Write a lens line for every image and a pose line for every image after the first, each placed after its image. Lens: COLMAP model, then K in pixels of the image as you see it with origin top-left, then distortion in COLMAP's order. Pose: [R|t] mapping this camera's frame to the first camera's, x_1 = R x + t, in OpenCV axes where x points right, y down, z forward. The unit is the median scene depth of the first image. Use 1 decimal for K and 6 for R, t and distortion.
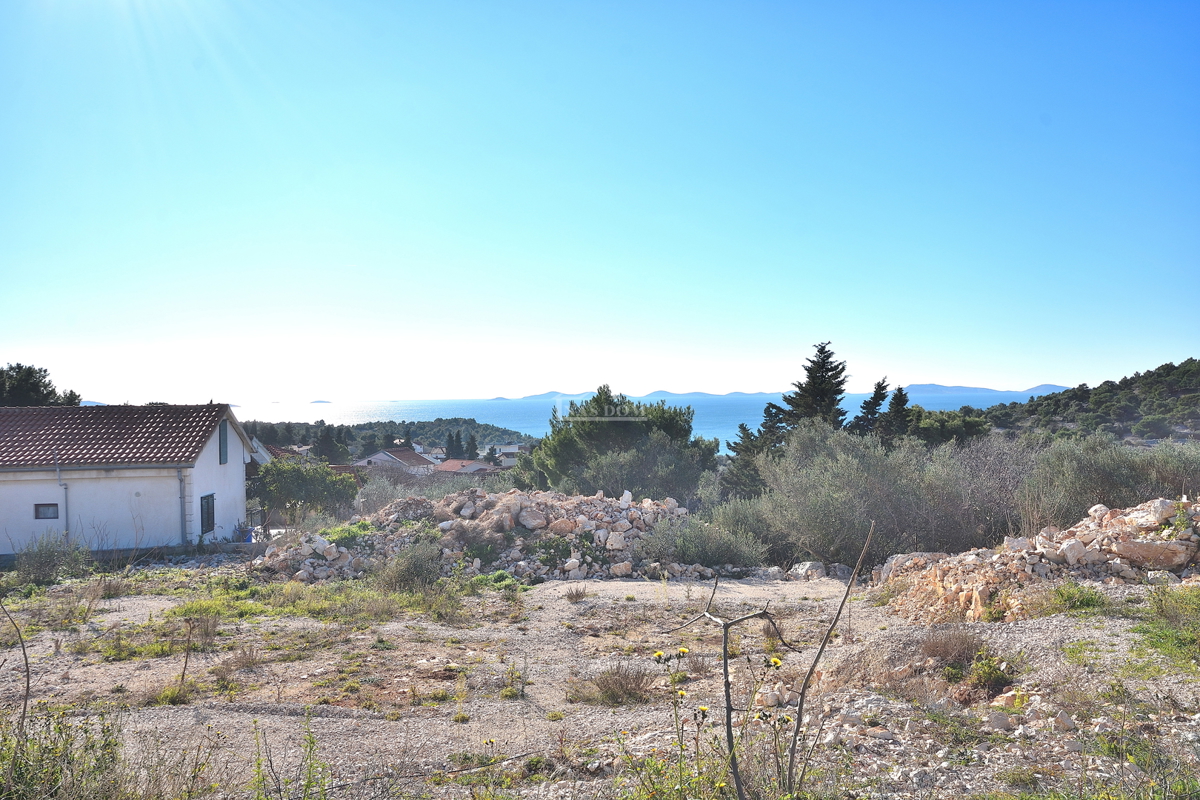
lens RADIAL K [[994.8, 0, 601.5], [0, 994.8, 407.6], [0, 0, 1]] dist [0.004101, 0.063913]
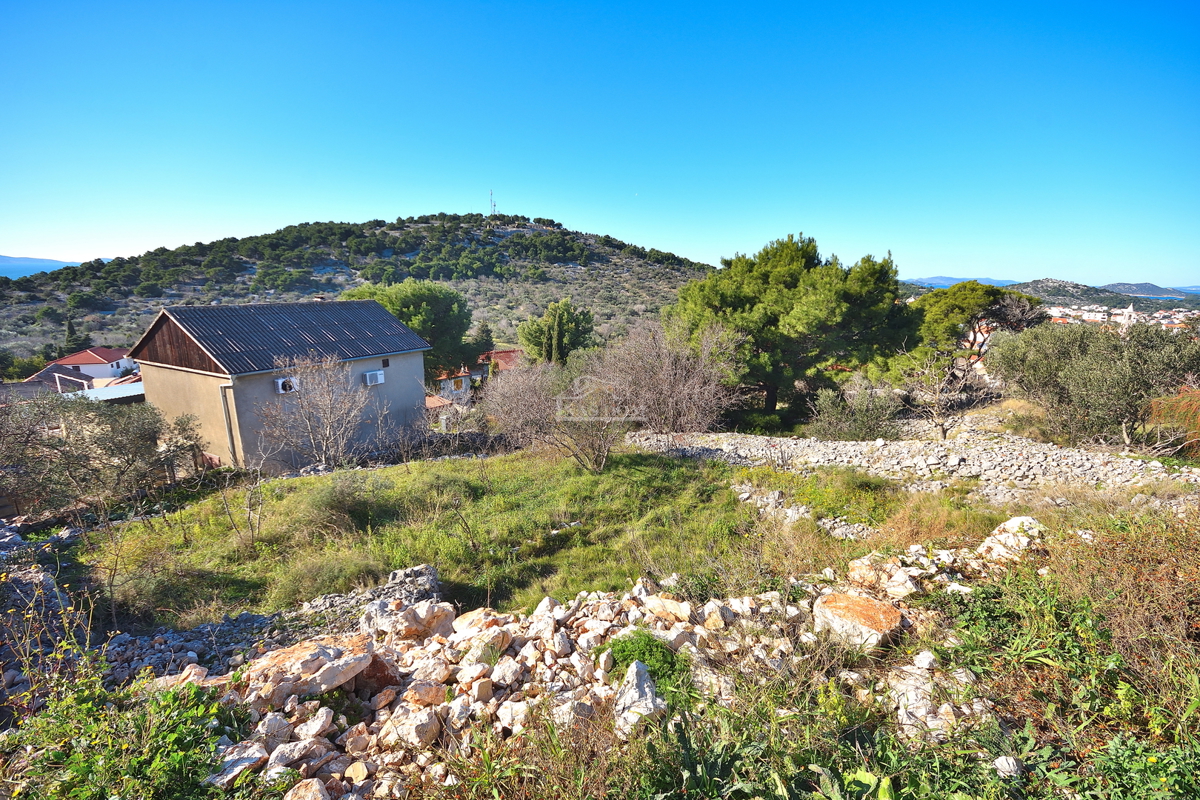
lens RADIAL K [[555.7, 0, 600.8], [0, 555.7, 403.8], [0, 0, 1]] dist [-0.000080, -0.002828]
pose [[0.423263, -0.187257, 0.886444, 0.756394], [-0.014933, 0.976833, 0.213481, -0.018869], [-0.905884, -0.103596, 0.410661, 0.210349]]
